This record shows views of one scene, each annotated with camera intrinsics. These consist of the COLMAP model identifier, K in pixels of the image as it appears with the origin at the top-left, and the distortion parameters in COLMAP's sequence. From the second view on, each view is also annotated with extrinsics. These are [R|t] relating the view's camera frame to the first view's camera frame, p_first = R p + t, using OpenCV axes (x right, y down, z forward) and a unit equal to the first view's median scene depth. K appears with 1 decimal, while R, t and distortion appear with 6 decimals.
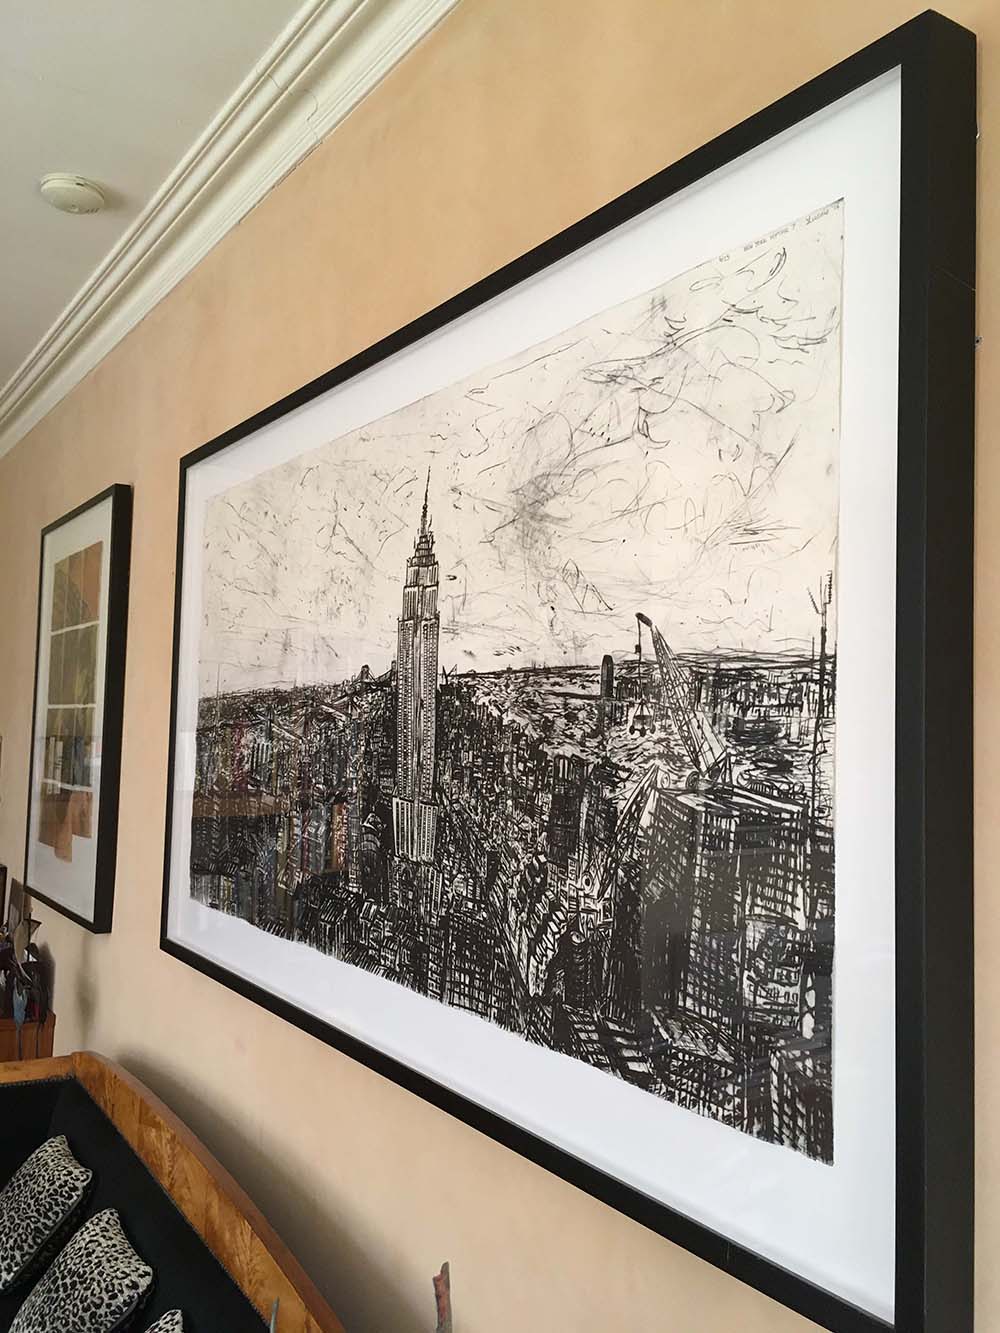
lens RADIAL K [[1136.8, 0, 499.9], [0, 1136.8, 664.9], [0, 0, 1]] dist [0.058235, -0.041854]
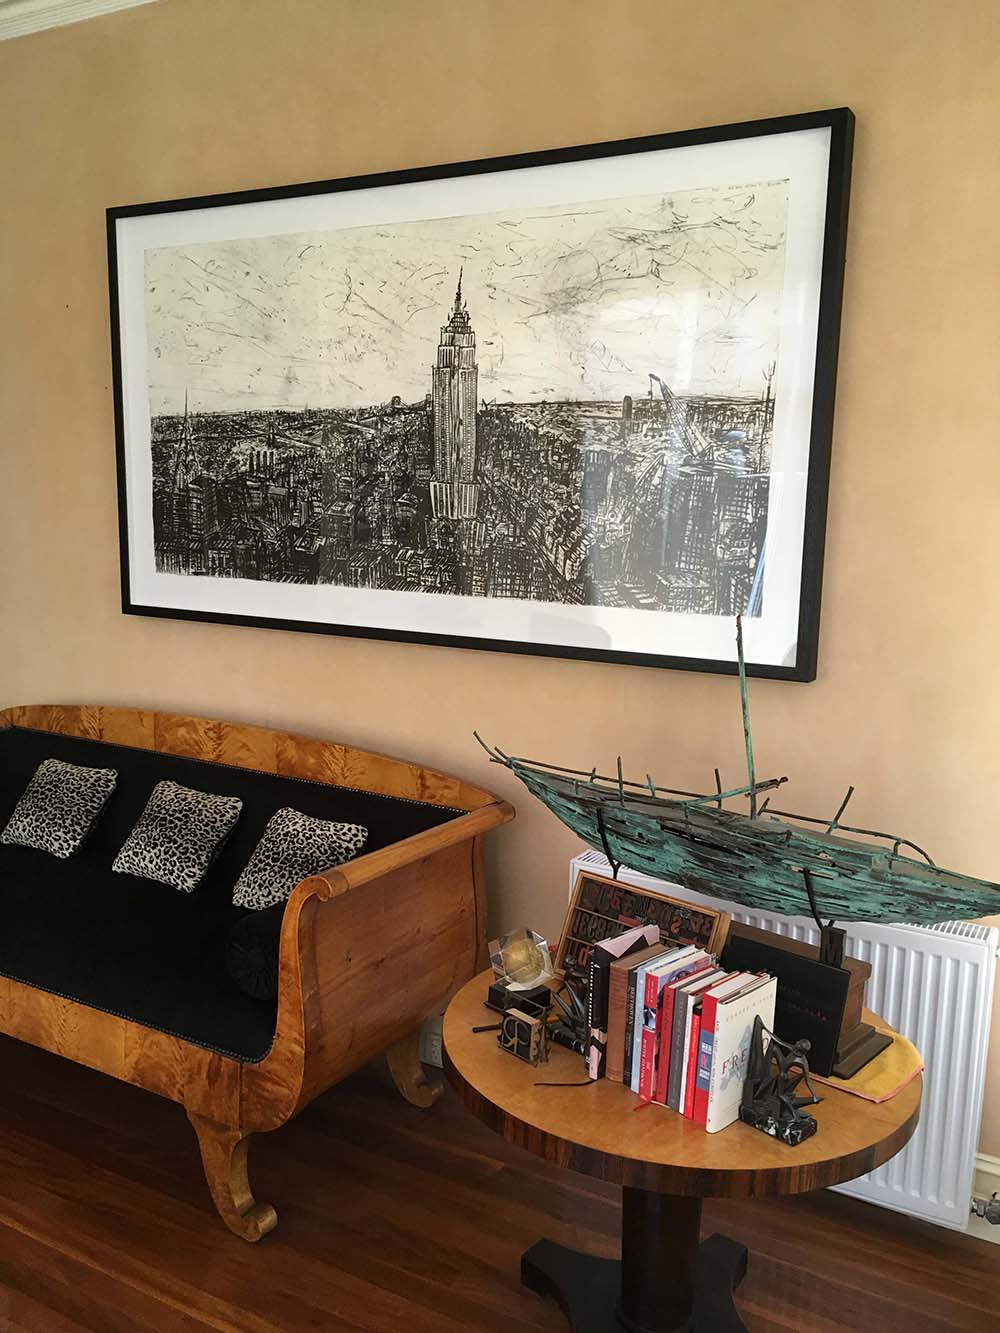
lens RADIAL K [[1136.8, 0, 499.3], [0, 1136.8, 668.9], [0, 0, 1]] dist [0.058235, -0.041854]
pose [[0.872951, -0.087438, 0.479908, -0.944553], [-0.025403, 0.974321, 0.223726, 0.013524], [-0.487146, -0.207492, 0.848313, -0.548626]]
